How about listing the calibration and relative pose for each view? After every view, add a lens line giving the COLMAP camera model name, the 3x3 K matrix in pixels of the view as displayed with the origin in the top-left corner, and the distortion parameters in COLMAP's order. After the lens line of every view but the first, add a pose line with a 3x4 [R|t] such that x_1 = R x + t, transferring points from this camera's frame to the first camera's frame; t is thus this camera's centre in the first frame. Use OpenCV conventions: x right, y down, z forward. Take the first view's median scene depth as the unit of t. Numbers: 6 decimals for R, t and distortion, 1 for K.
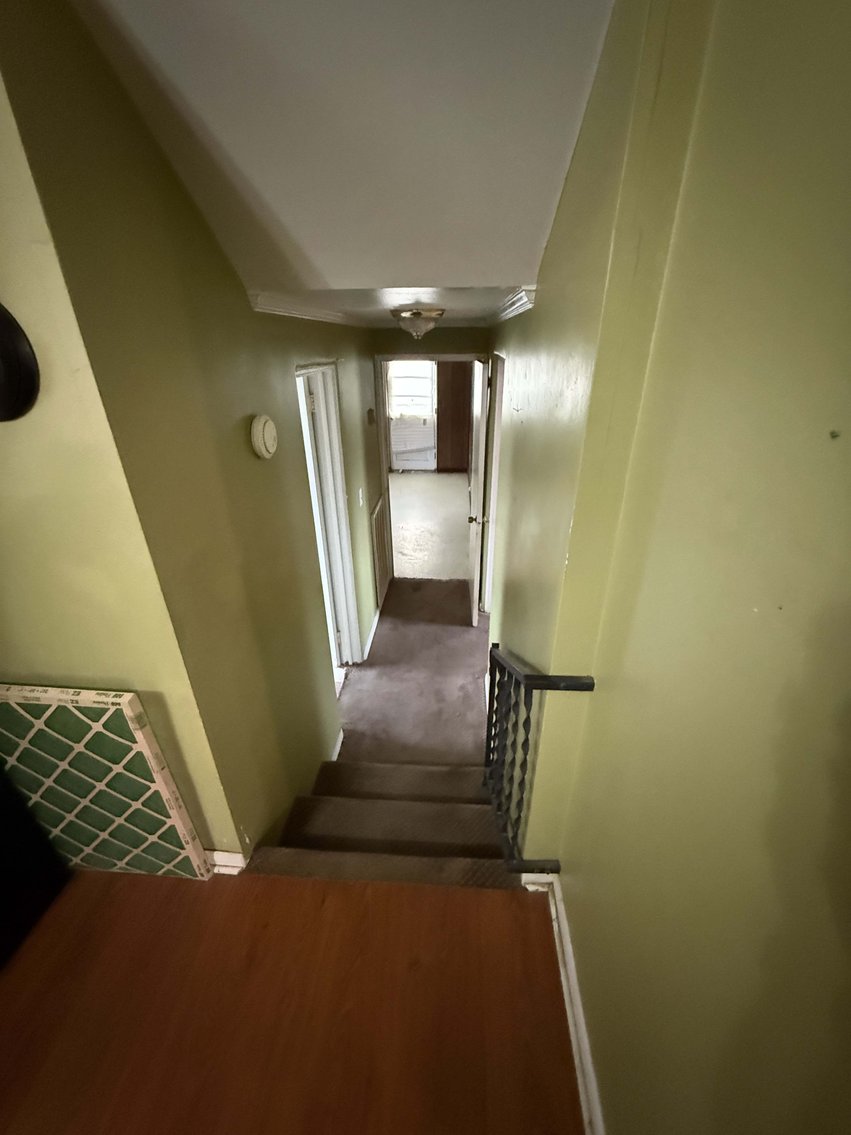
lens RADIAL K [[456.5, 0, 426.9], [0, 456.5, 558.4], [0, 0, 1]] dist [-0.002070, 0.000637]
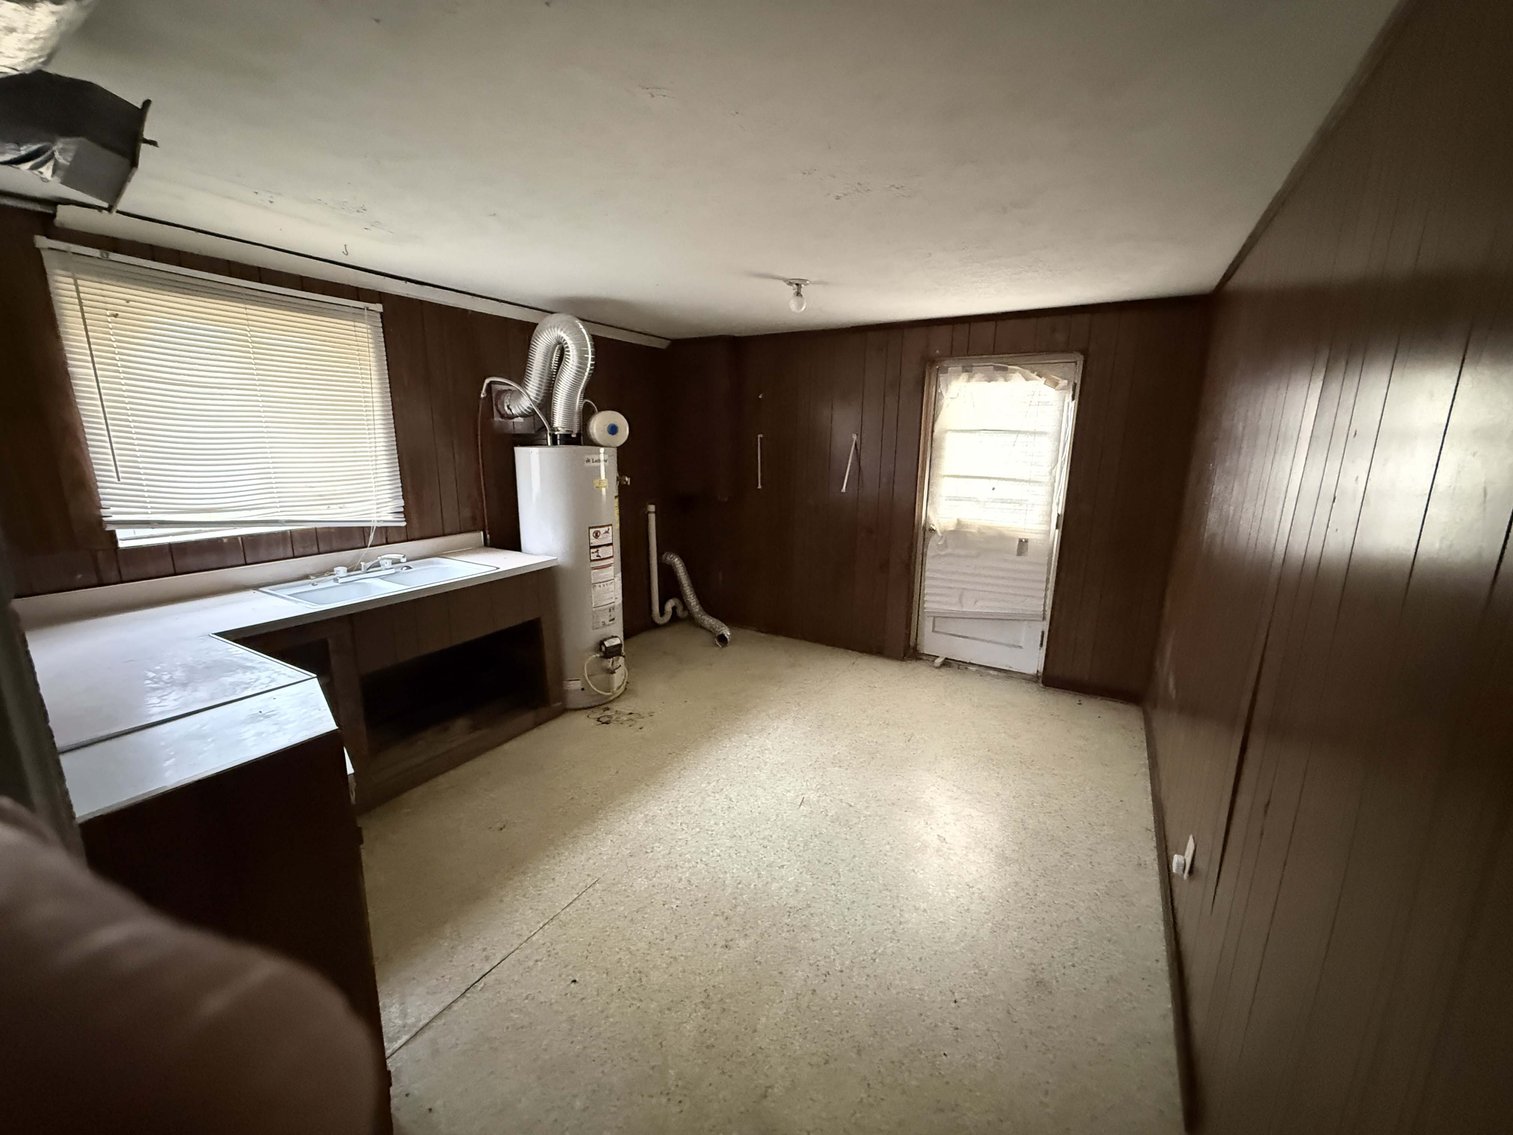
lens RADIAL K [[608.5, 0, 758.2], [0, 608.5, 569.6], [0, 0, 1]] dist [-0.002070, 0.000637]
pose [[0.896072, 0.118862, -0.427700, 0.016793], [-0.214567, 0.959431, -0.182902, -0.144626], [0.388609, 0.255664, 0.885223, 0.483496]]
